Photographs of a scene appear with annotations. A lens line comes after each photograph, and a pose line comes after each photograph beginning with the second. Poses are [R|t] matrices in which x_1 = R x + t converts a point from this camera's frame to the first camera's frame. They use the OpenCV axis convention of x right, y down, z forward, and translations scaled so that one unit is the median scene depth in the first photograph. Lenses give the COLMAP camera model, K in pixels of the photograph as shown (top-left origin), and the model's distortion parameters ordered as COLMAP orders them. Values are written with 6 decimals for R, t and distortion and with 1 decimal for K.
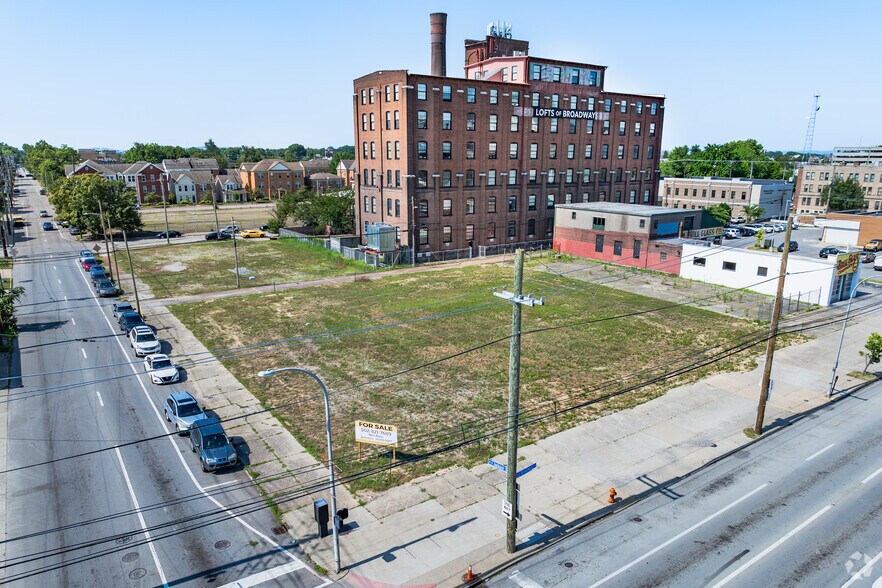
lens RADIAL K [[619.3, 0, 444.8], [0, 619.3, 332.9], [0, 0, 1]] dist [-0.001645, -0.025372]
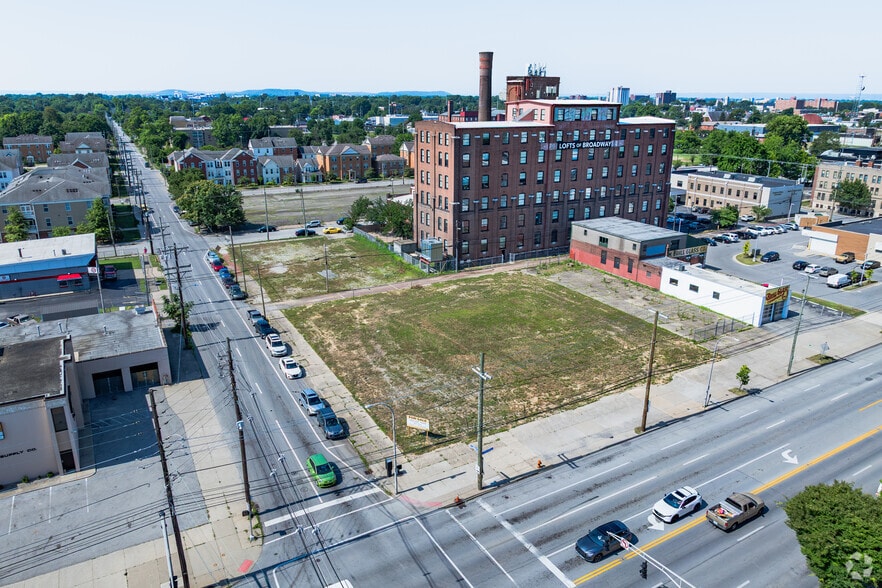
lens RADIAL K [[619.3, 0, 445.8], [0, 619.3, 292.5], [0, 0, 1]] dist [-0.001645, -0.025372]
pose [[0.995447, 0.031315, -0.090026, 0.044627], [-0.028812, 0.999165, 0.028969, -0.099555], [0.090858, -0.026243, 0.995518, -0.290236]]
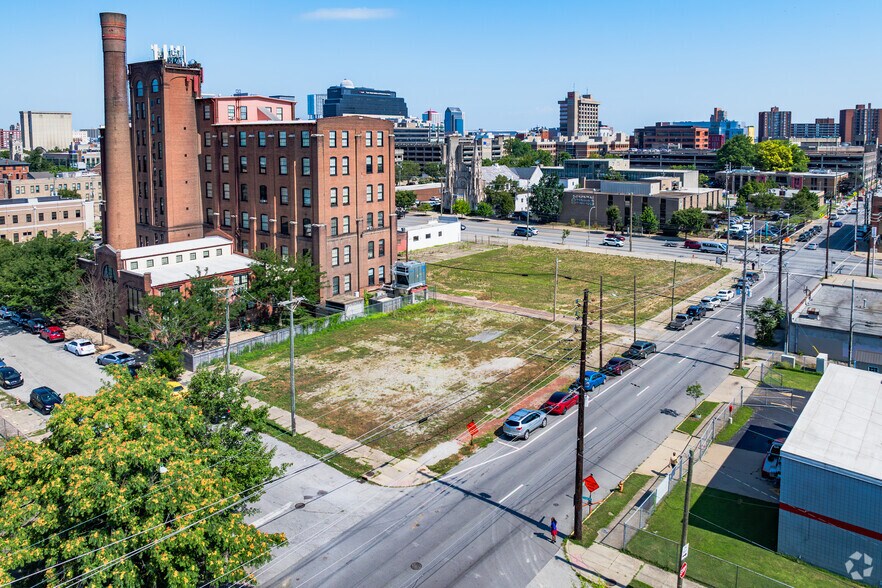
lens RADIAL K [[657.4, 0, 433.7], [0, 657.4, 201.0], [0, 0, 1]] dist [-0.011100, -0.012303]
pose [[-0.286025, -0.095188, 0.953483, -1.106681], [0.268658, 0.947177, 0.175151, -0.437258], [-0.919790, 0.306258, -0.245343, 1.162135]]
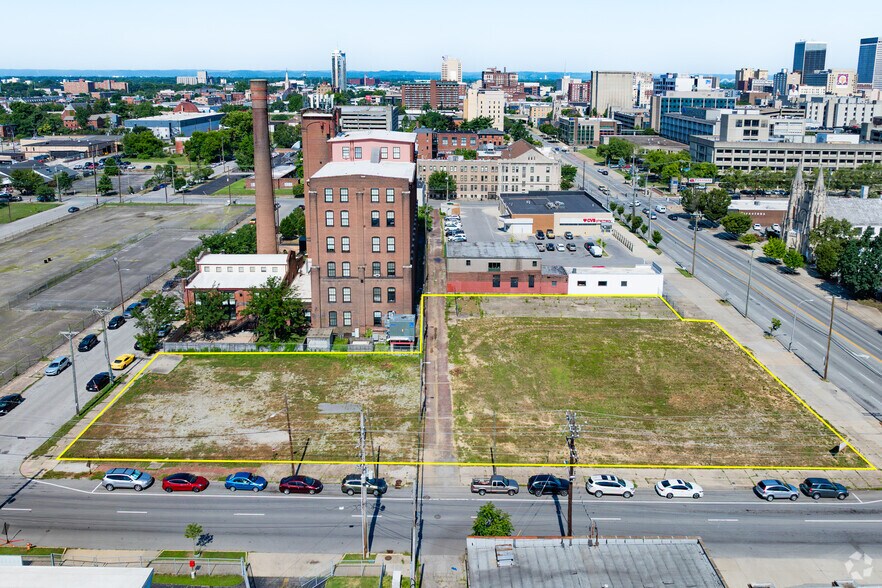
lens RADIAL K [[657.4, 0, 448.9], [0, 657.4, 254.9], [0, 0, 1]] dist [-0.011100, -0.012303]
pose [[0.566077, -0.215397, 0.795714, -0.915180], [0.223526, 0.969204, 0.103342, -0.366032], [-0.793469, 0.119363, 0.596791, 0.231531]]
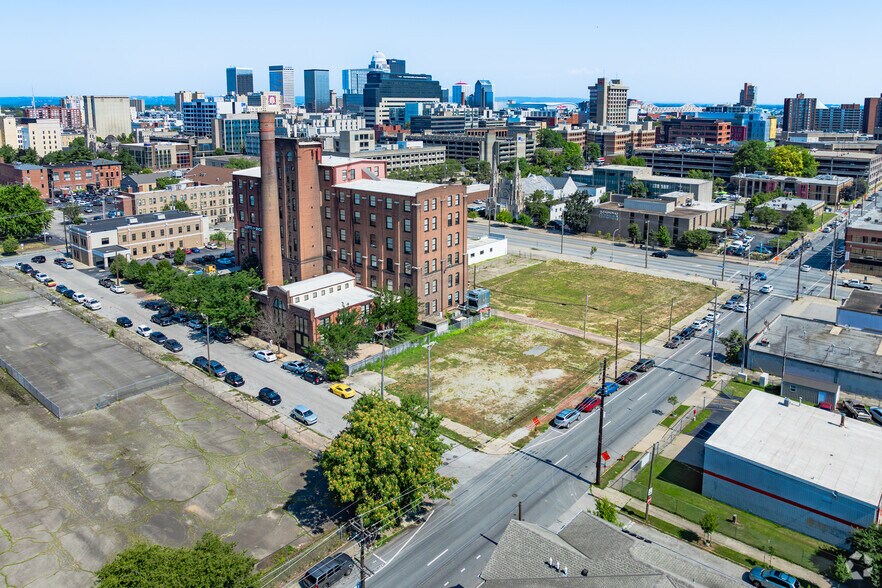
lens RADIAL K [[657.4, 0, 430.3], [0, 657.4, 203.2], [0, 0, 1]] dist [-0.011100, -0.012303]
pose [[-0.242753, -0.154182, 0.957757, -1.421870], [0.270009, 0.937537, 0.219363, -0.690692], [-0.931754, 0.311854, -0.185959, 1.274500]]
